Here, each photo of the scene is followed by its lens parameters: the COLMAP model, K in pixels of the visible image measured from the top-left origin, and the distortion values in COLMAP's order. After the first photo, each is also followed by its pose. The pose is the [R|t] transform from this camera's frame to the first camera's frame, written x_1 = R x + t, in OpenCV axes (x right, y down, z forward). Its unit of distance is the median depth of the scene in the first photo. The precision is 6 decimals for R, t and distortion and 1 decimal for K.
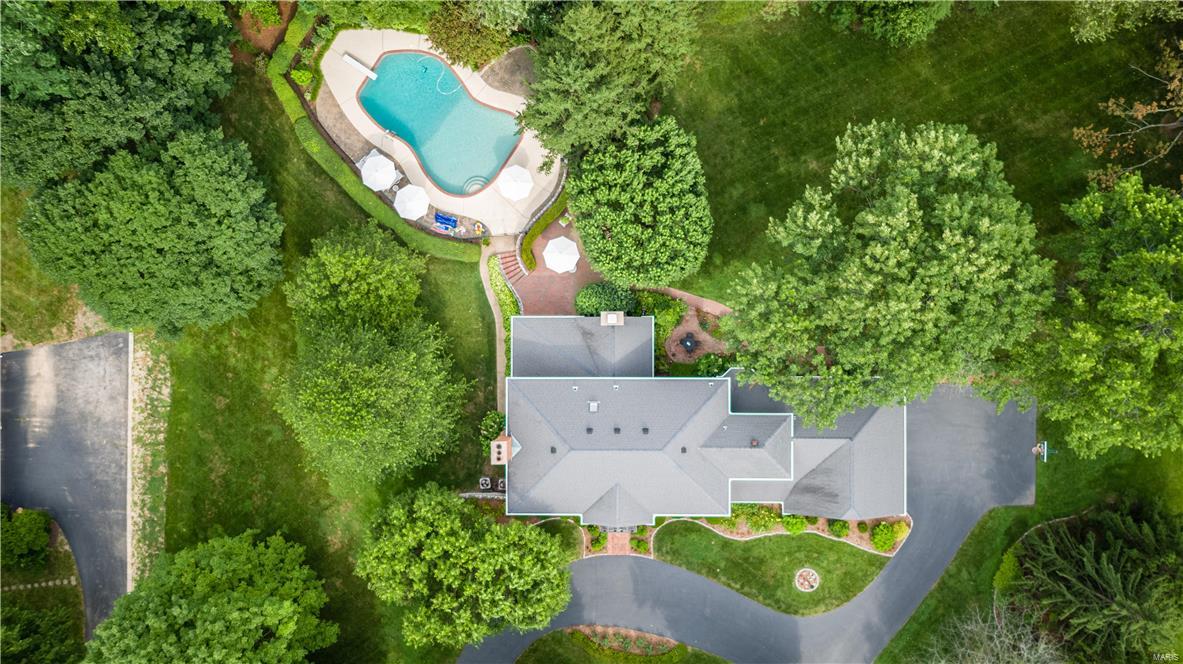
lens RADIAL K [[1050.9, 0, 596.9], [0, 1050.9, 332.1], [0, 0, 1]] dist [0.033912, -0.006329]
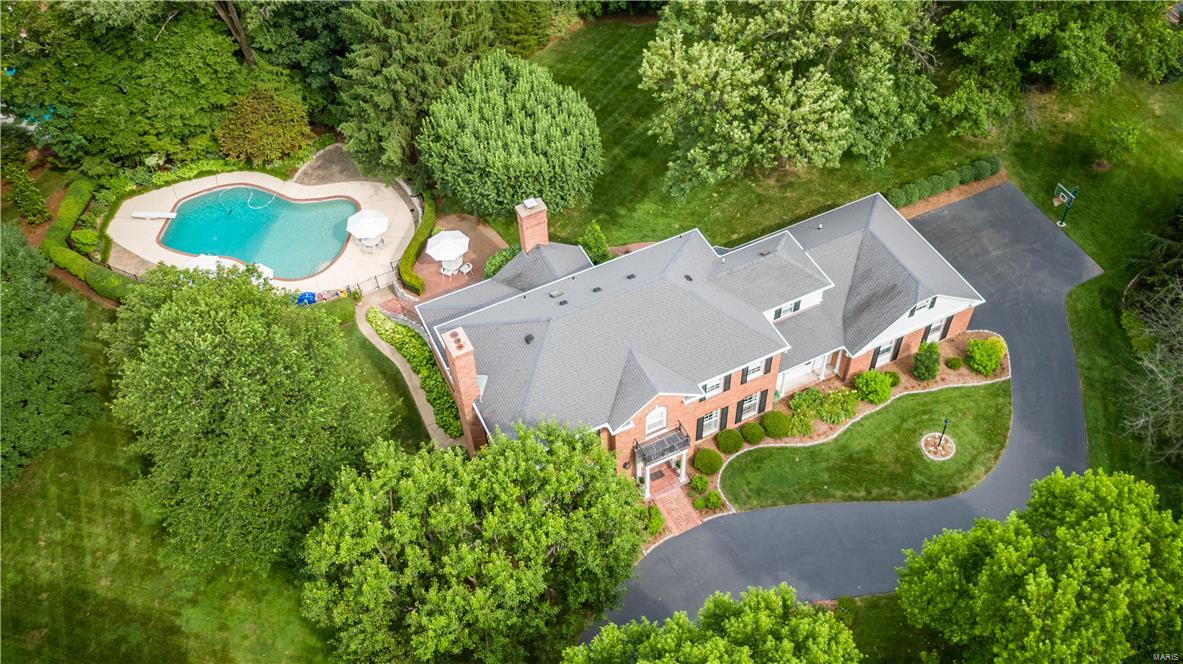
lens RADIAL K [[1050.9, 0, 596.9], [0, 1050.9, 332.1], [0, 0, 1]] dist [0.033912, -0.006329]
pose [[0.899460, -0.329328, 0.287254, -0.179523], [0.436972, 0.685635, -0.582203, 0.480990], [-0.005215, 0.649190, 0.760608, 0.401626]]
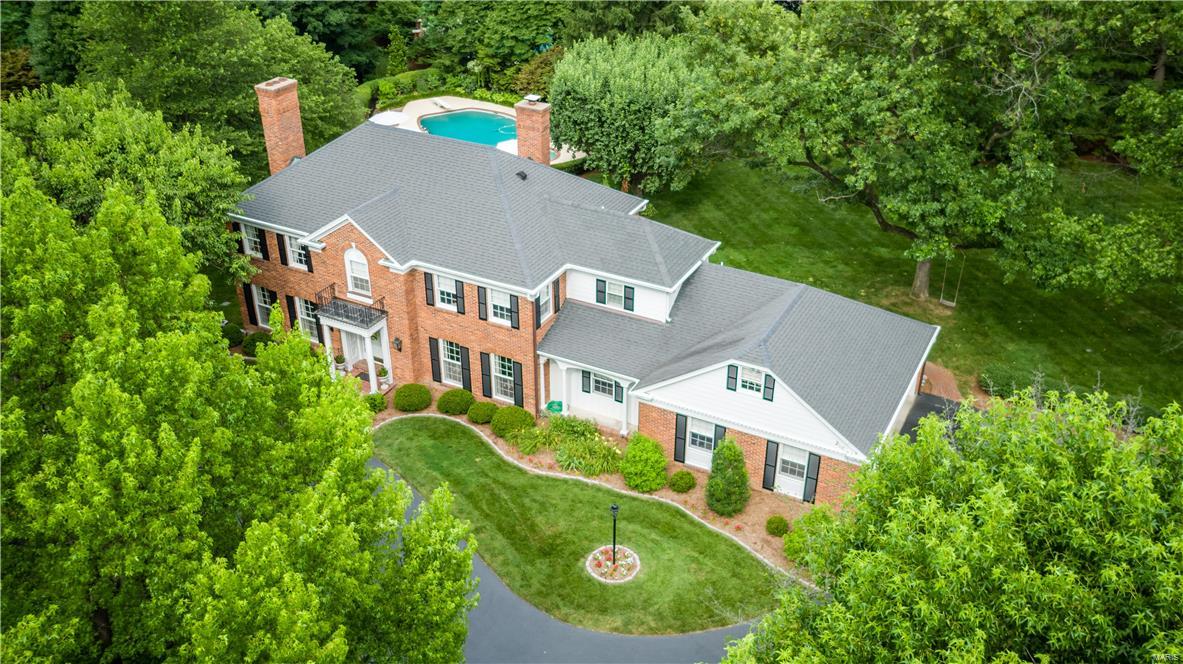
lens RADIAL K [[1050.9, 0, 596.9], [0, 1050.9, 332.1], [0, 0, 1]] dist [0.033912, -0.006329]
pose [[0.884325, 0.270166, -0.380762, 0.321479], [-0.465396, 0.445331, -0.764909, 0.509452], [-0.037087, 0.853634, 0.519552, 0.677692]]
